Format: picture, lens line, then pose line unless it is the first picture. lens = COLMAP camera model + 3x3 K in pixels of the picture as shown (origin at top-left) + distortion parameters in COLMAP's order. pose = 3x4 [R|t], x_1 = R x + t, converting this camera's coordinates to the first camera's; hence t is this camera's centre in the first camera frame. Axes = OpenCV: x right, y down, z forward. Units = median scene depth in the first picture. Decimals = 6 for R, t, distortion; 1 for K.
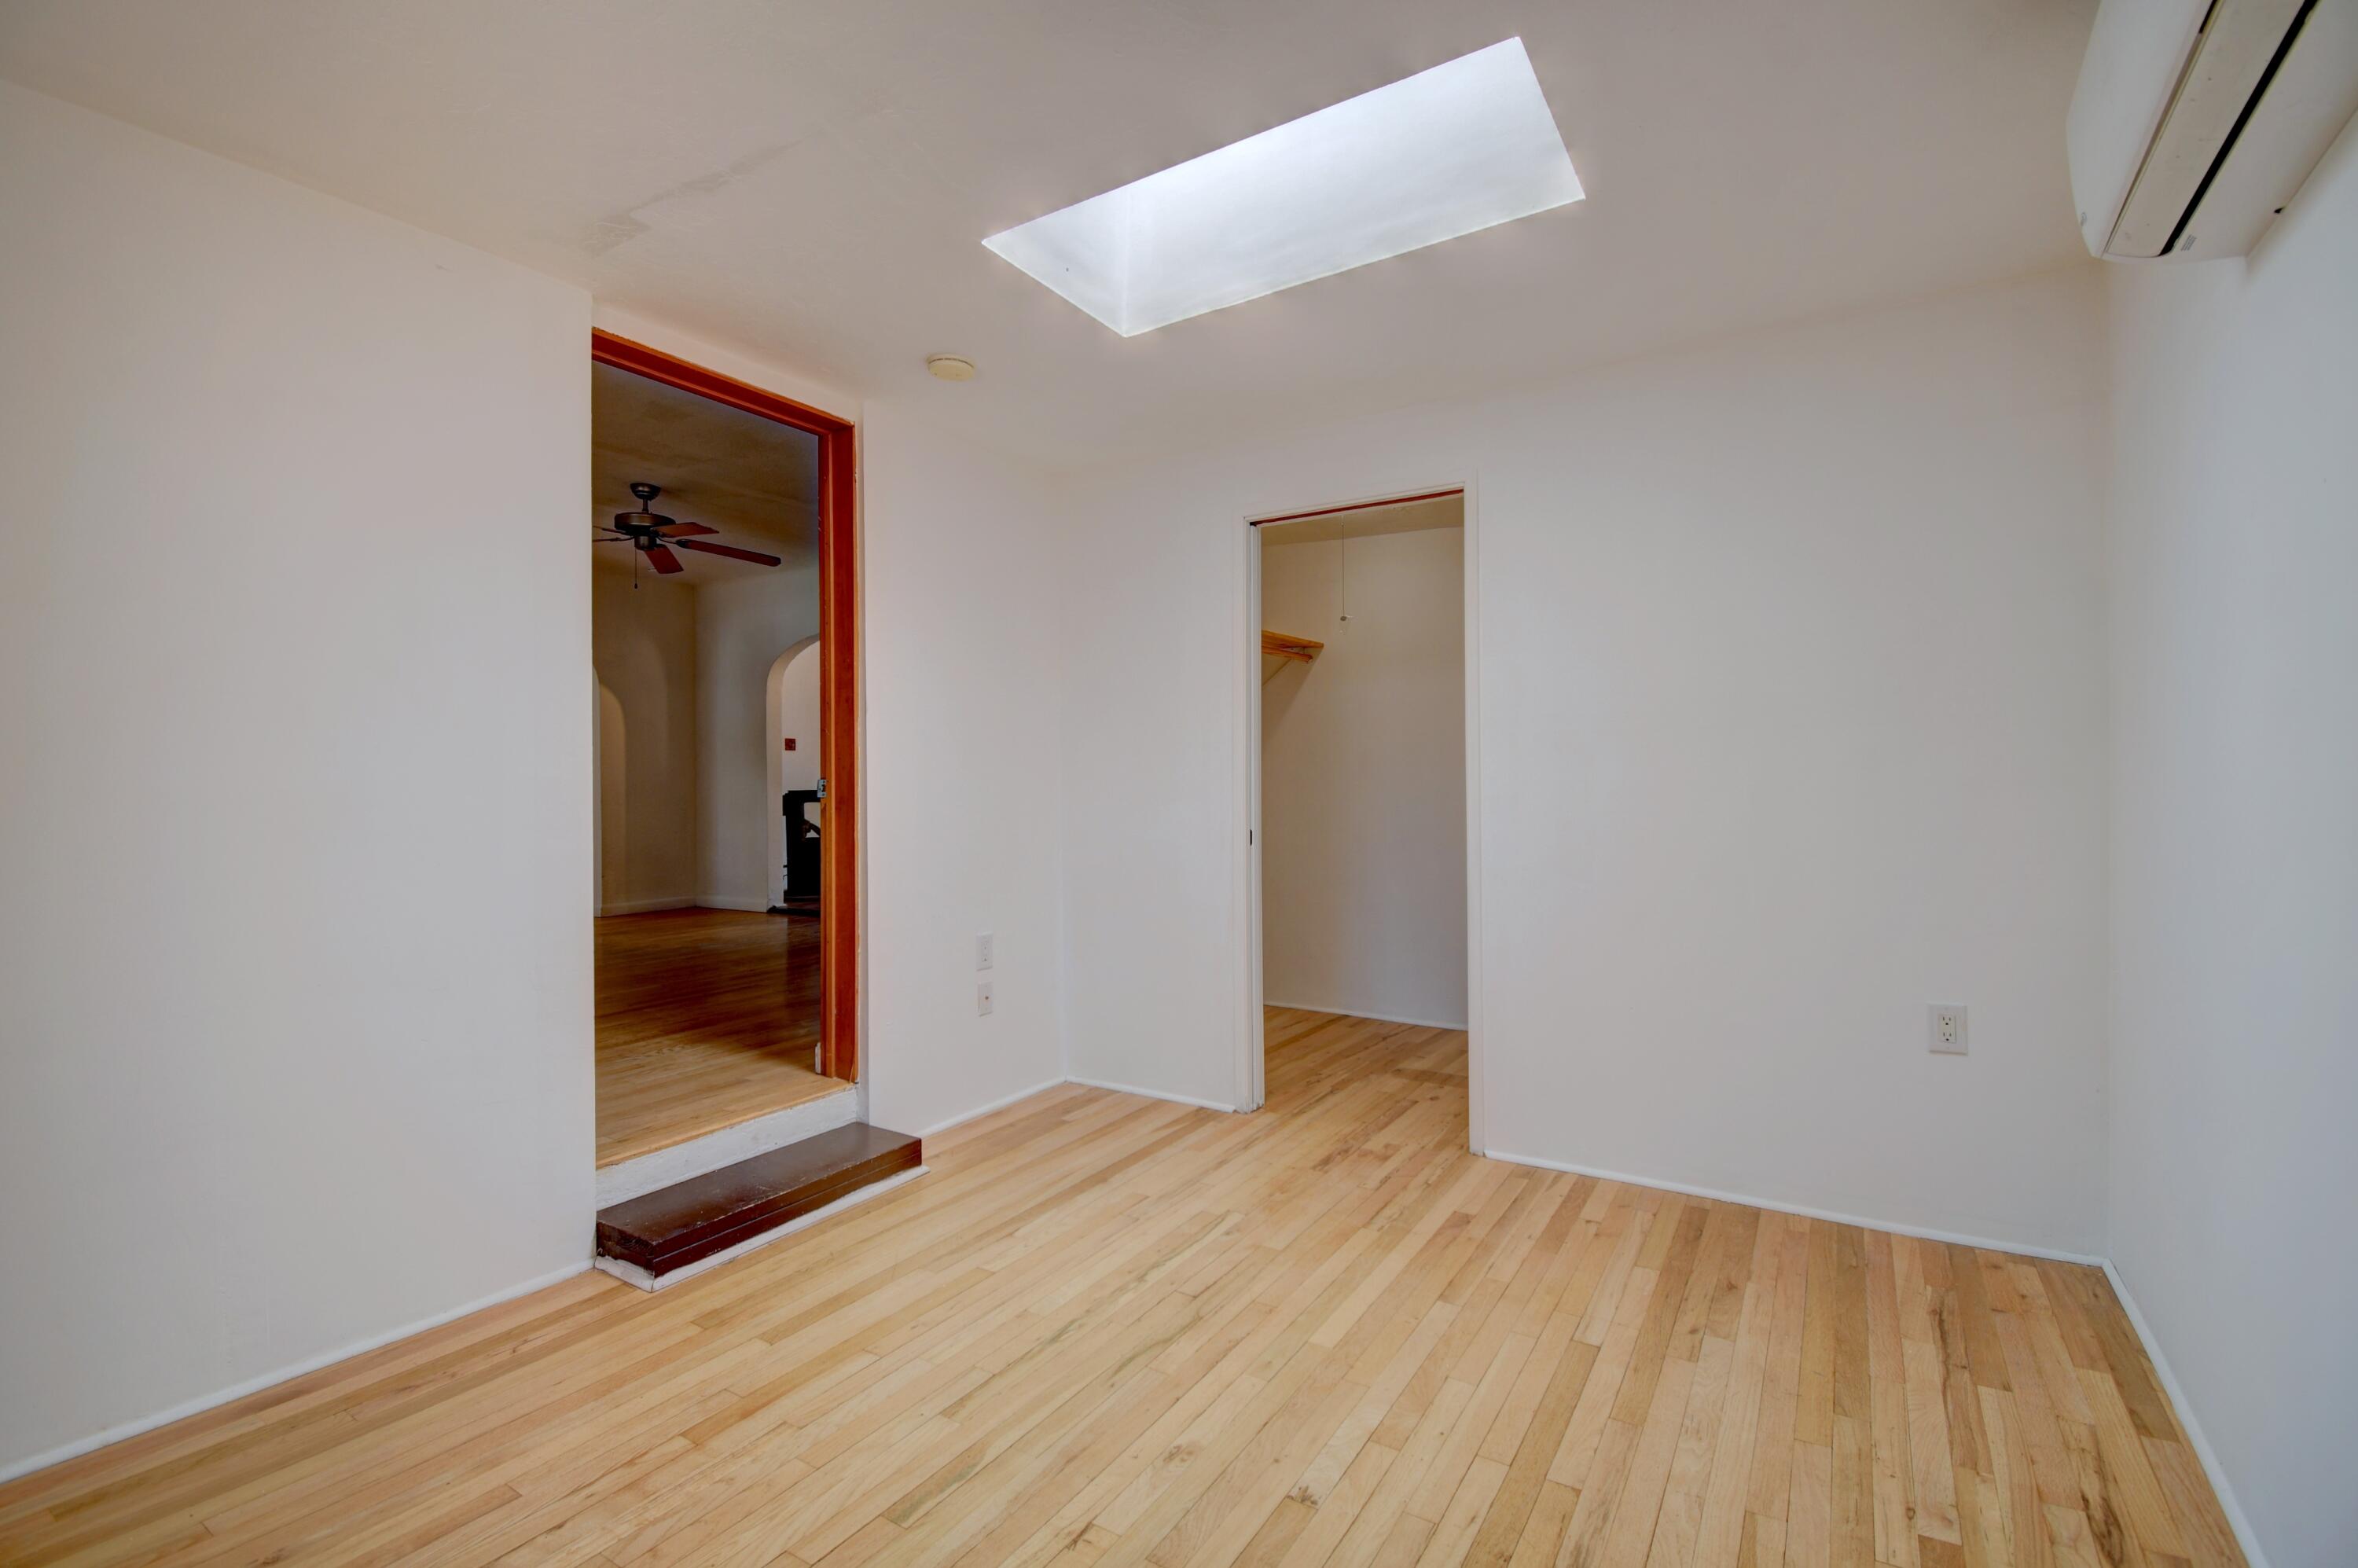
lens RADIAL K [[1054.5, 0, 1175.4], [0, 1054.5, 783.5], [0, 0, 1]] dist [-0.021178, -0.001032]
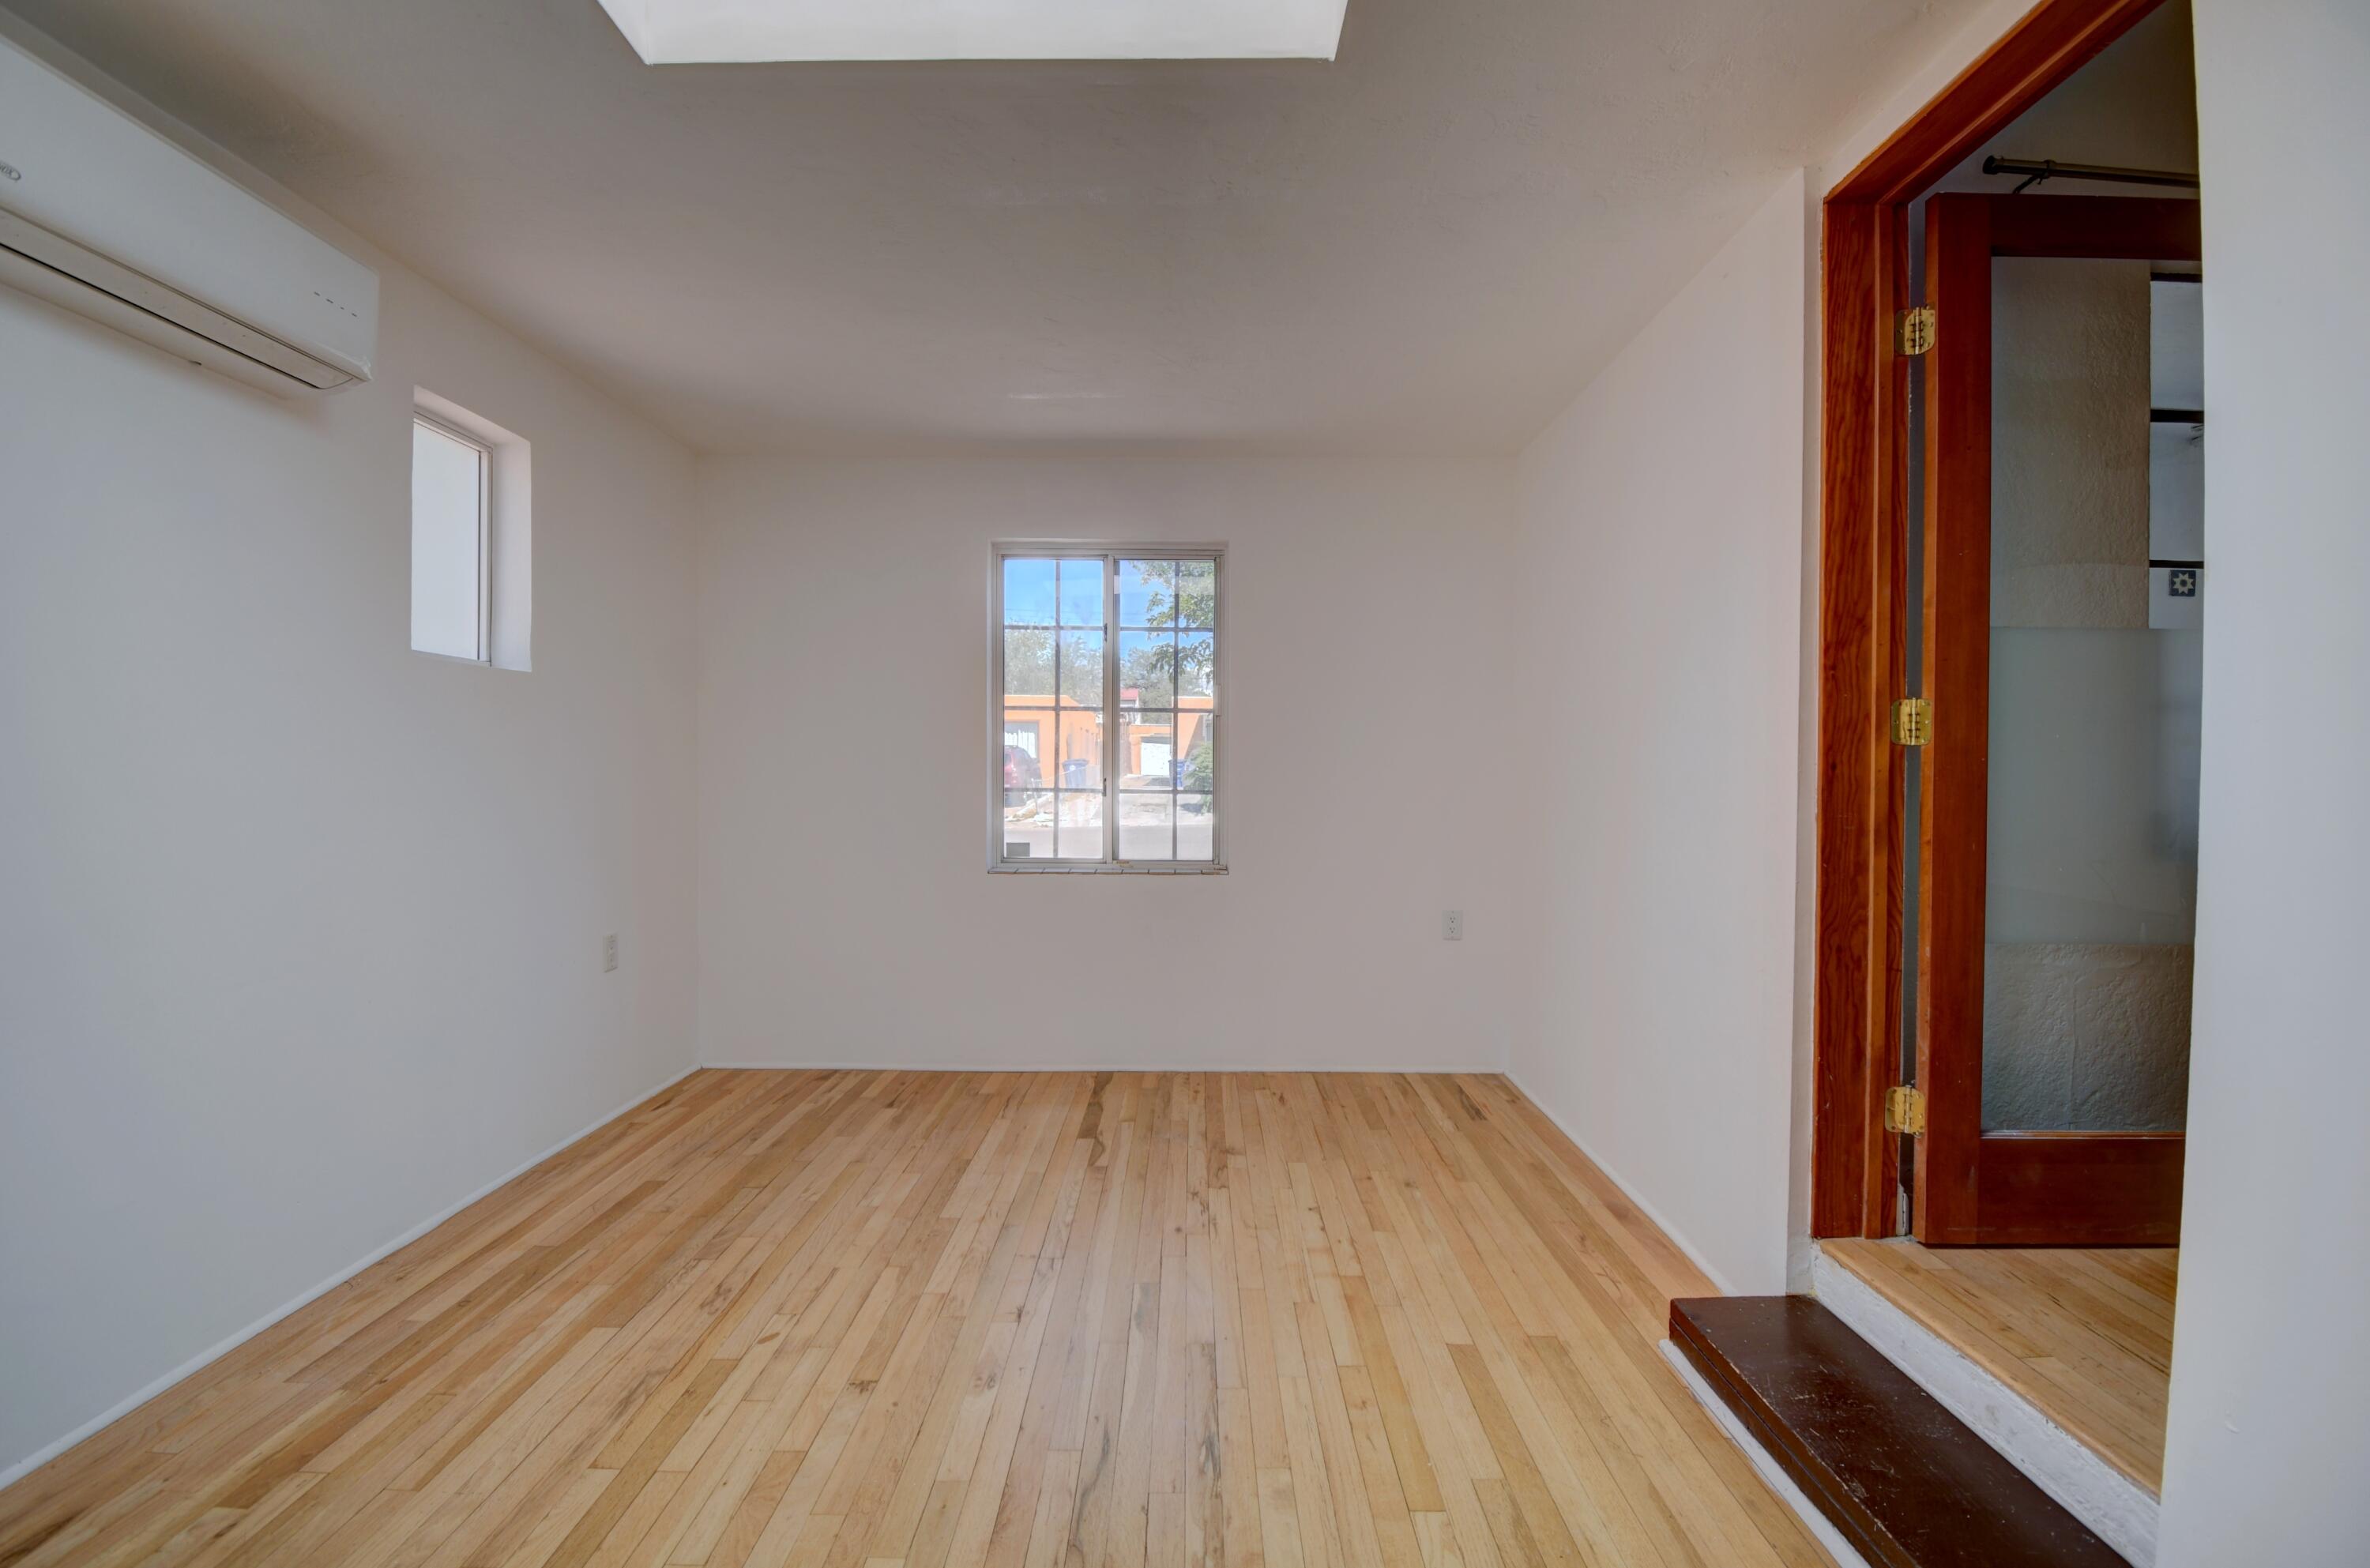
lens RADIAL K [[1059.8, 0, 1186.8], [0, 1059.8, 778.3], [0, 0, 1]] dist [-0.021178, -0.001032]
pose [[-0.849656, 0.005409, -0.527309, 0.376937], [0.001608, 0.999969, 0.007666, 0.001350], [0.527334, 0.005665, -0.849639, 1.916547]]
